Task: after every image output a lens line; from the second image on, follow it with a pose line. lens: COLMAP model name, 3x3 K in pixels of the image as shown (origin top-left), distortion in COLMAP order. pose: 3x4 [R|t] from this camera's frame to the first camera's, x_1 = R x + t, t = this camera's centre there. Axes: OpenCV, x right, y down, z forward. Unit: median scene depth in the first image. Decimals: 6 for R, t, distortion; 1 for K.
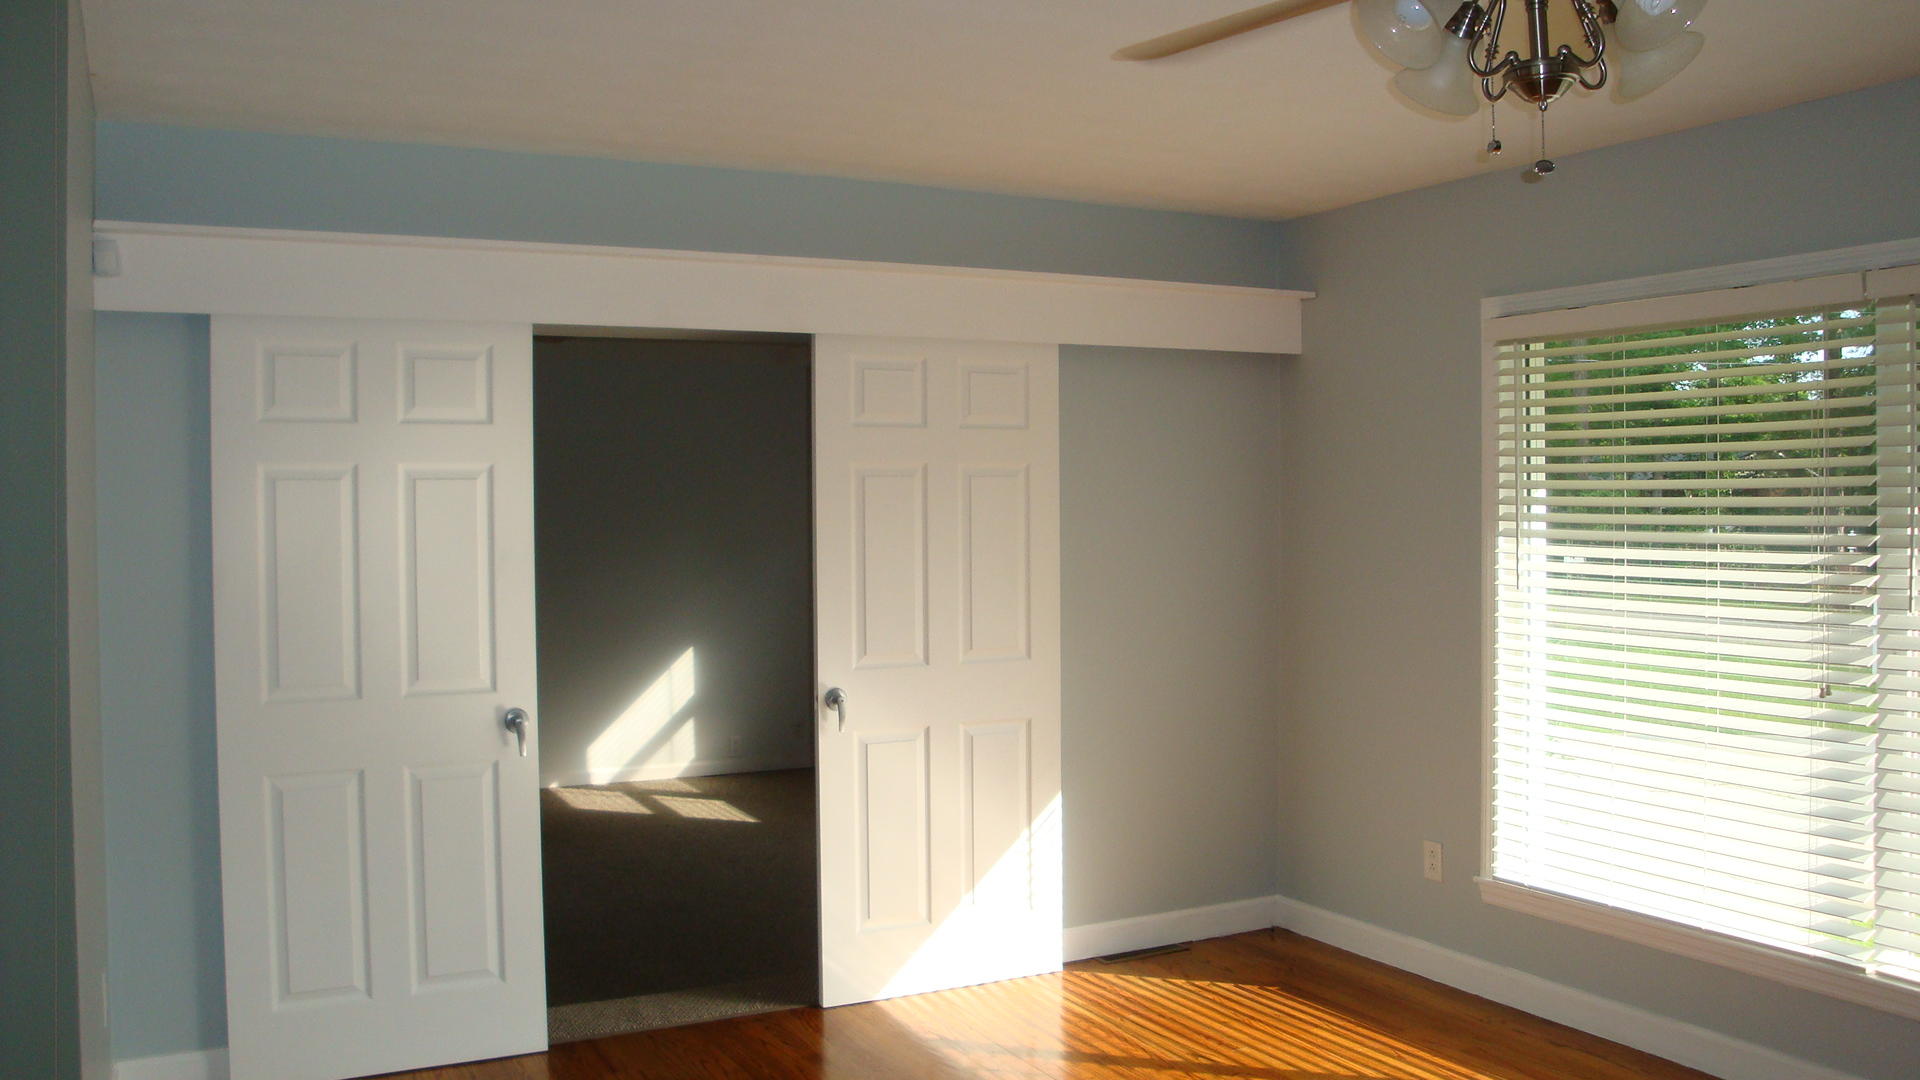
lens RADIAL K [[1601.4, 0, 960.0], [0, 1601.4, 543.8], [0, 0, 1]] dist [-0.165317, 0.130639]
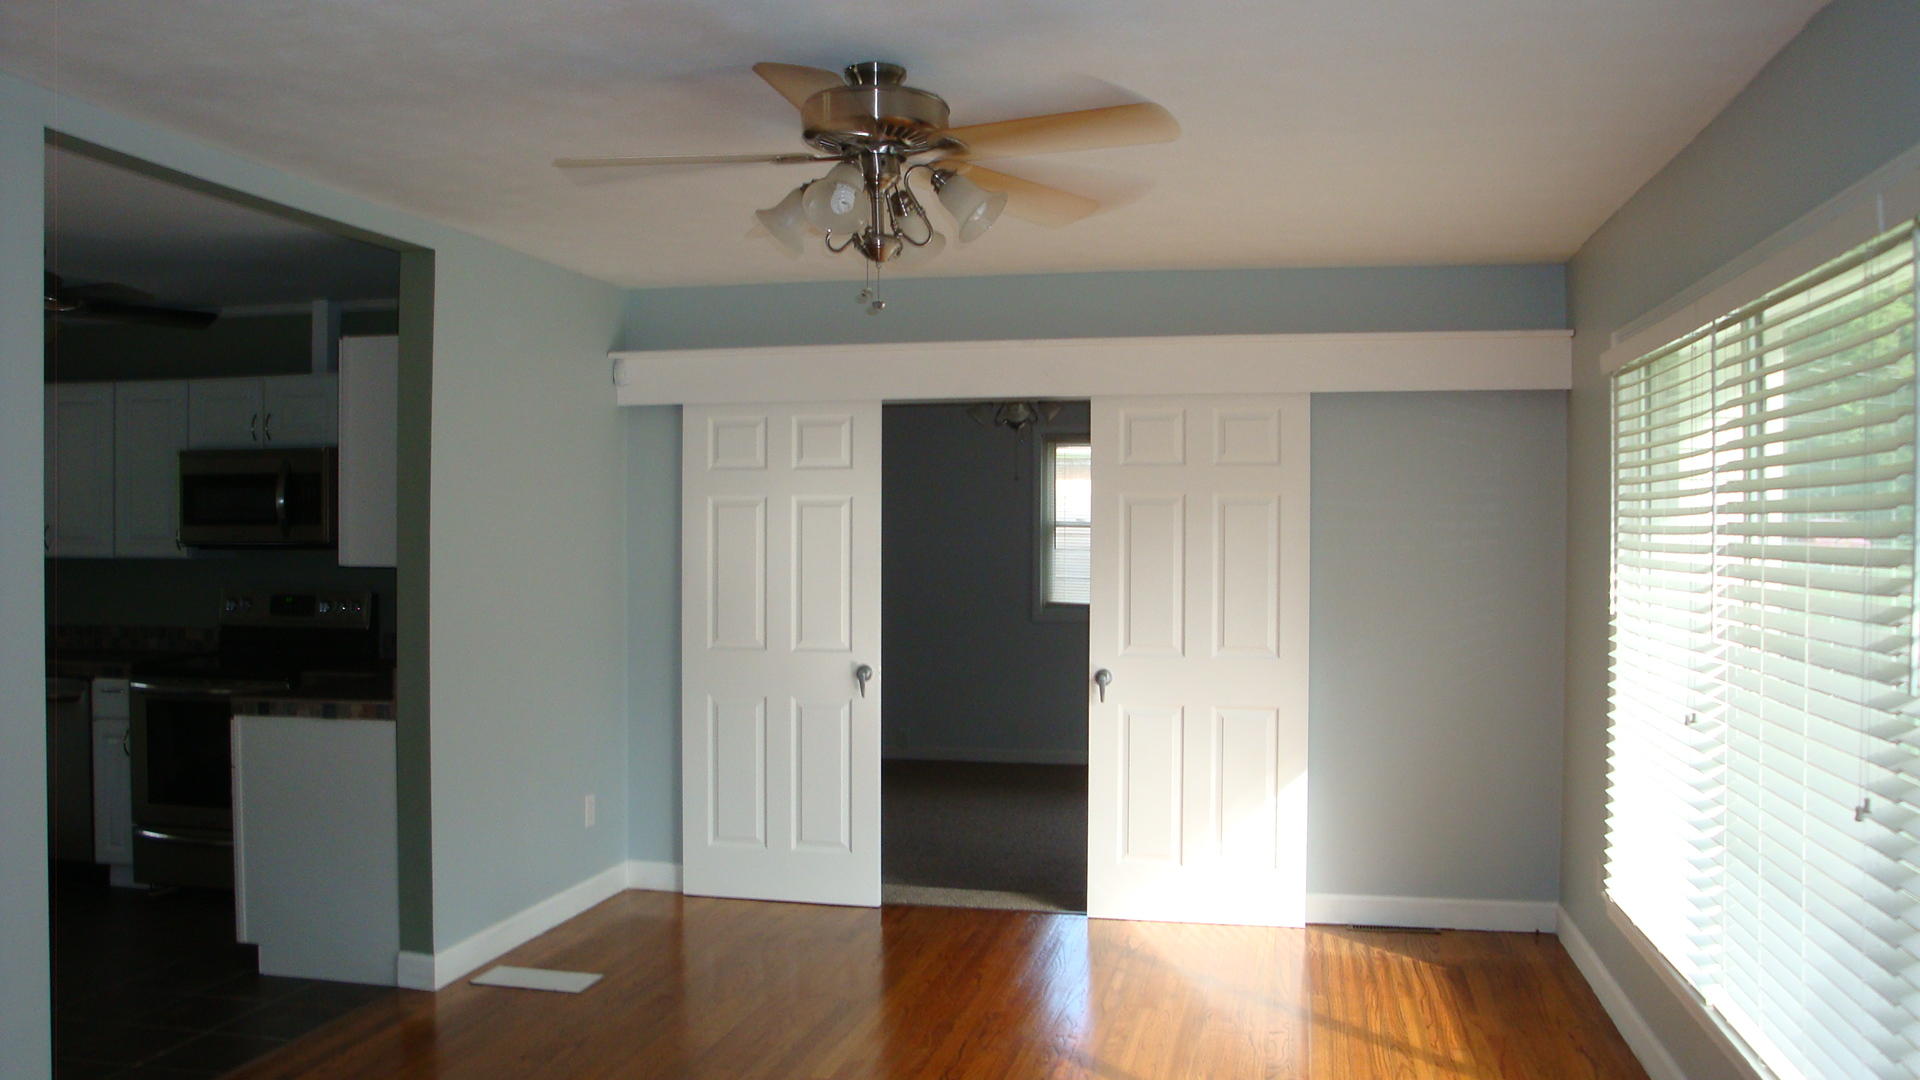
lens RADIAL K [[1601.4, 0, 950.4], [0, 1601.4, 540.8], [0, 0, 1]] dist [-0.165317, 0.130639]
pose [[0.761168, 0.014078, -0.648402, 0.667075], [-0.026012, 0.999623, -0.008831, 0.001502], [0.648033, 0.023588, 0.761247, -0.062808]]
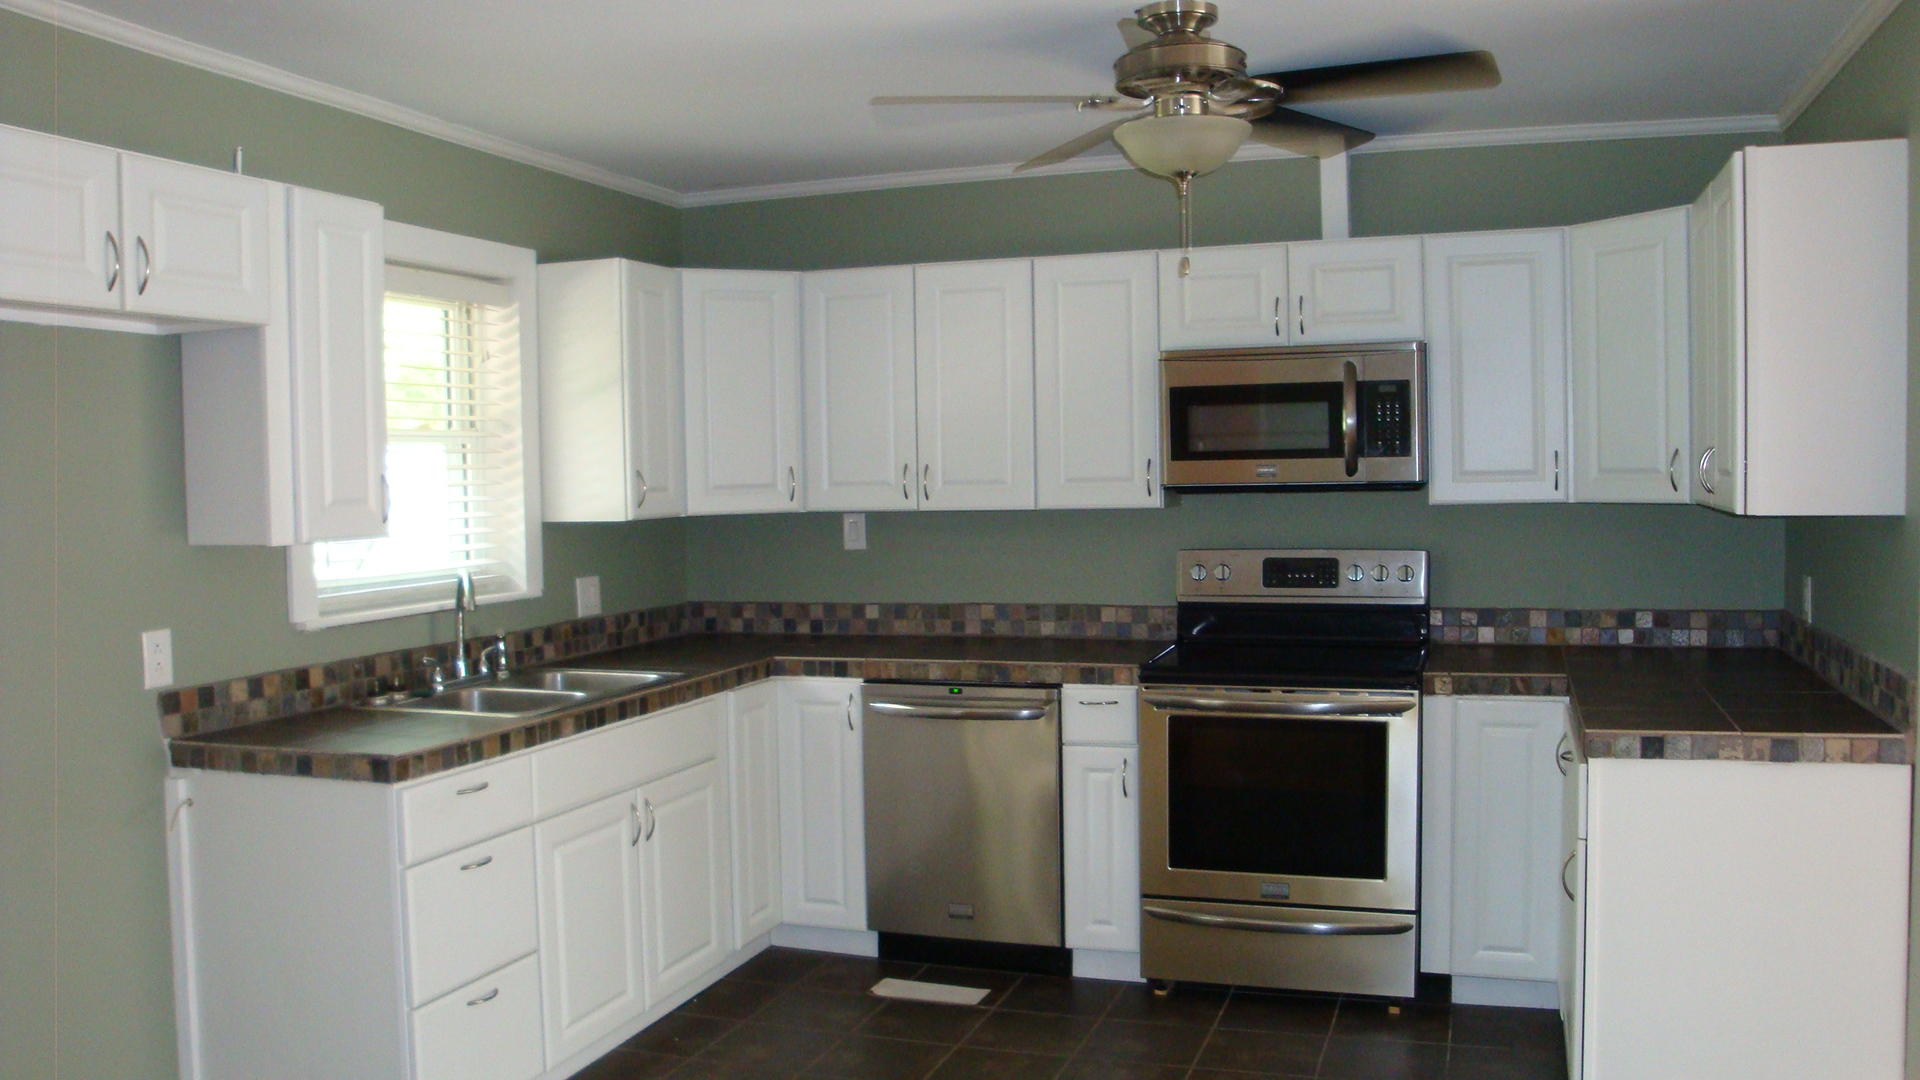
lens RADIAL K [[1601.4, 0, 952.8], [0, 1601.4, 544.6], [0, 0, 1]] dist [-0.165317, 0.130639]
pose [[0.679297, 0.029677, -0.733263, -0.129296], [-0.008456, 0.999432, 0.032616, 0.014550], [0.733815, -0.015955, 0.679162, -0.224230]]
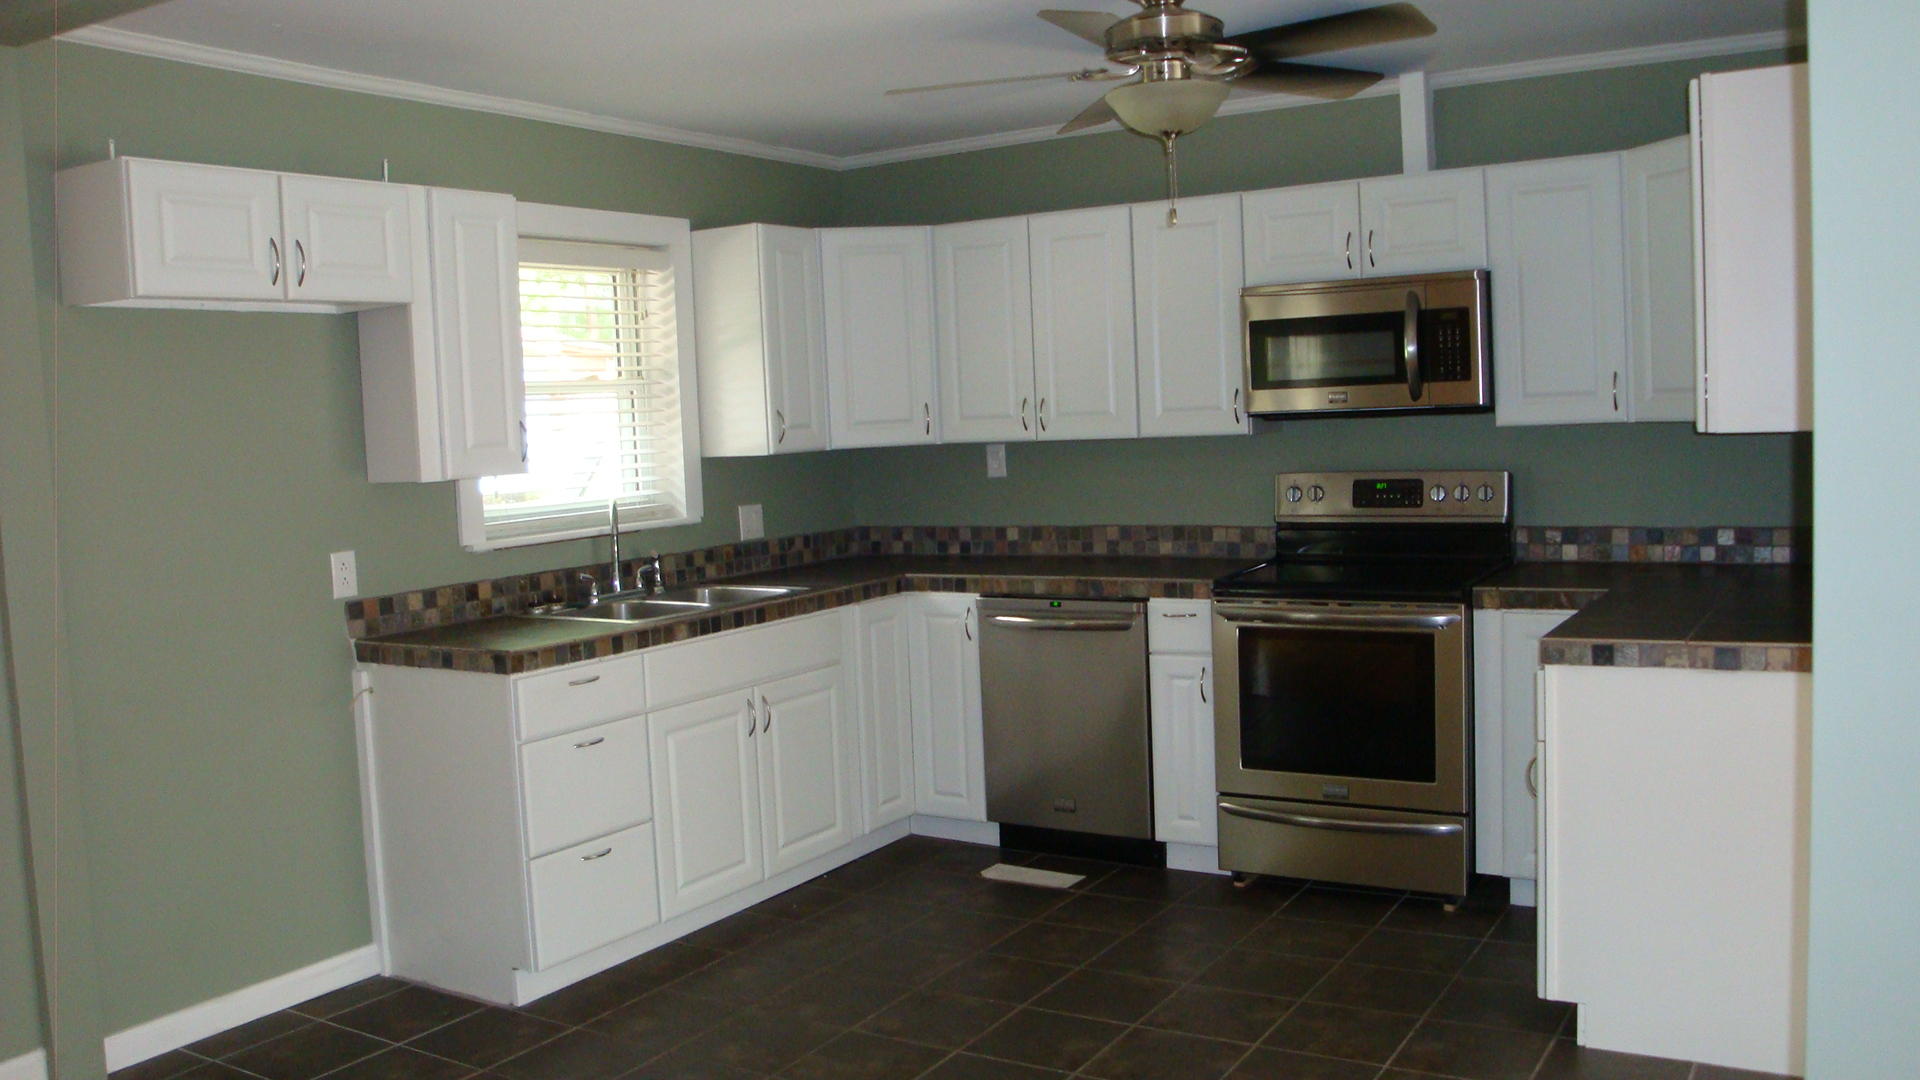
lens RADIAL K [[1601.4, 0, 947.5], [0, 1601.4, 530.5], [0, 0, 1]] dist [-0.165317, 0.130639]
pose [[0.501001, 0.051164, -0.863933, 0.051143], [0.014456, 0.997617, 0.067465, 0.012637], [0.865326, -0.046289, 0.499068, -0.156824]]
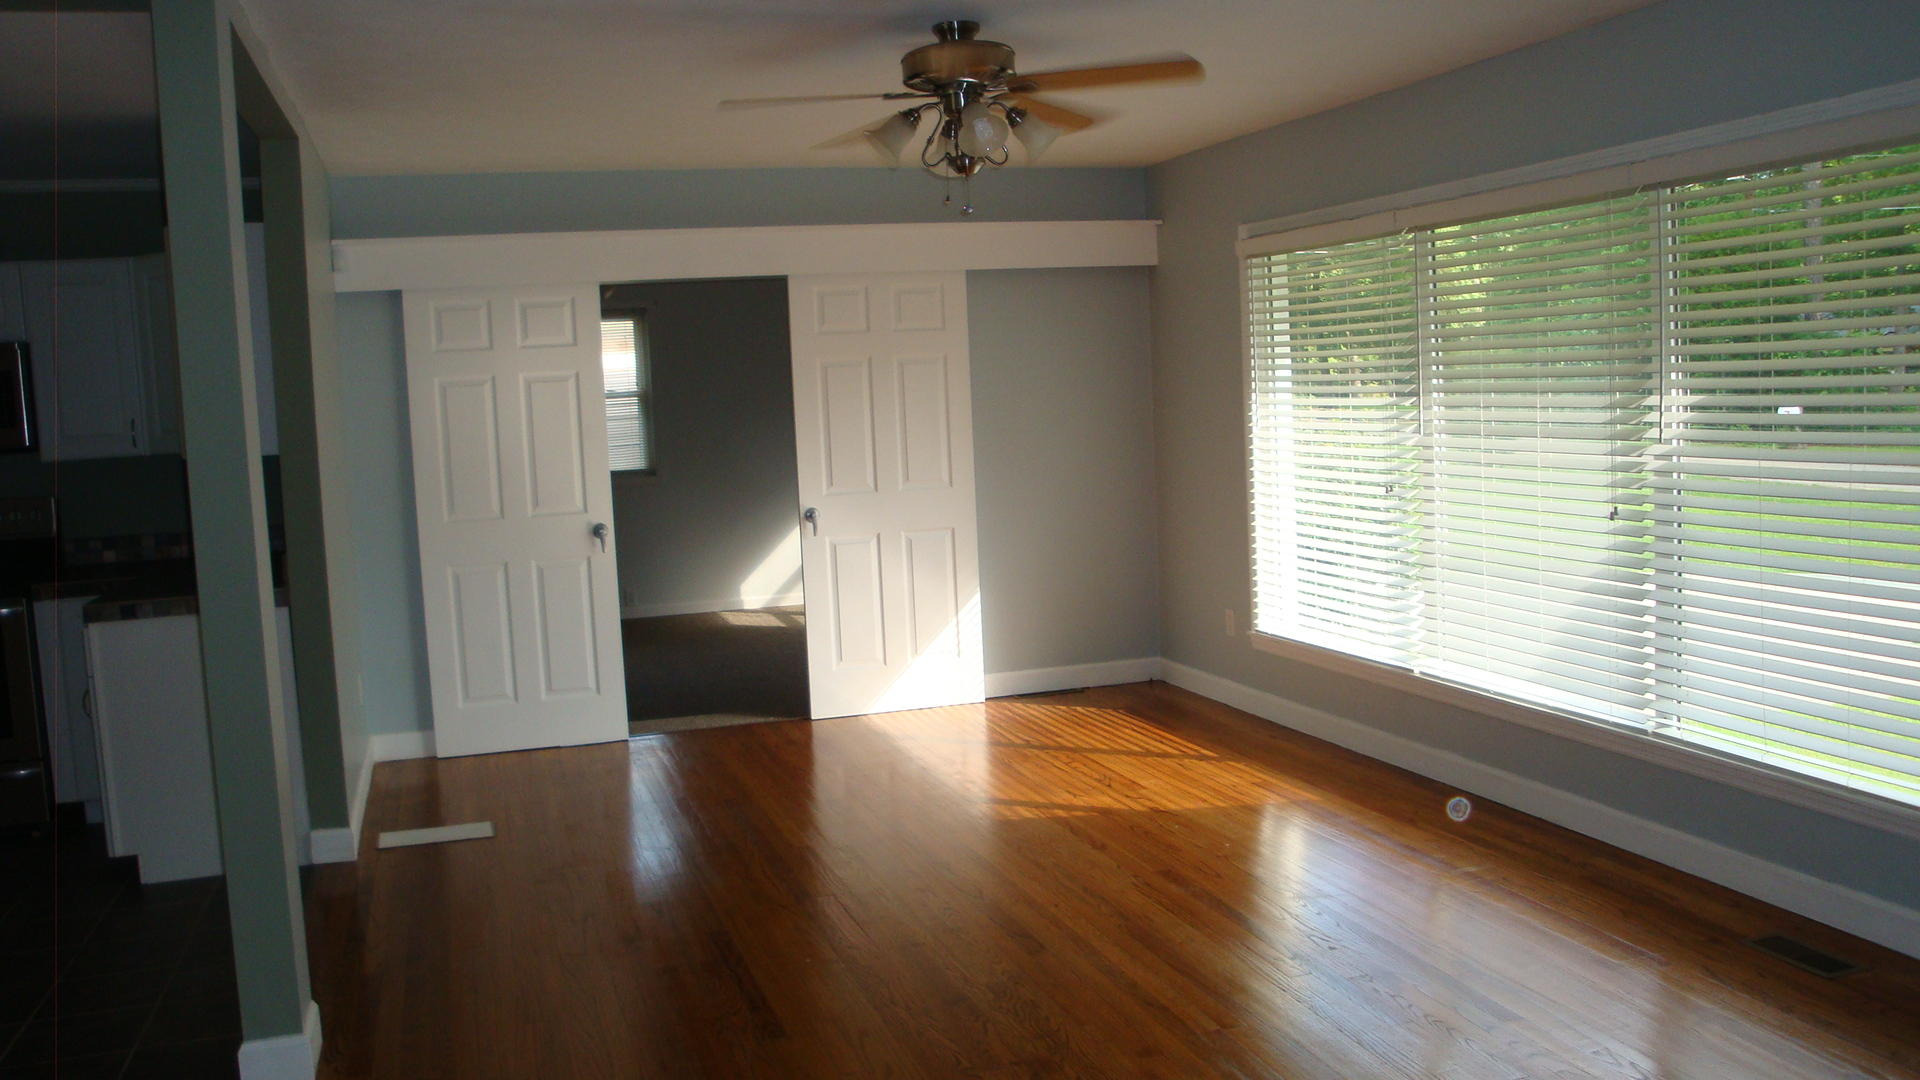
lens RADIAL K [[1601.4, 0, 965.7], [0, 1601.4, 530.8], [0, 0, 1]] dist [-0.165317, 0.130639]
pose [[0.984317, -0.020603, -0.175203, 0.334506], [0.032586, 0.997301, 0.065795, 0.016879], [0.173375, -0.070472, 0.982331, -0.471995]]
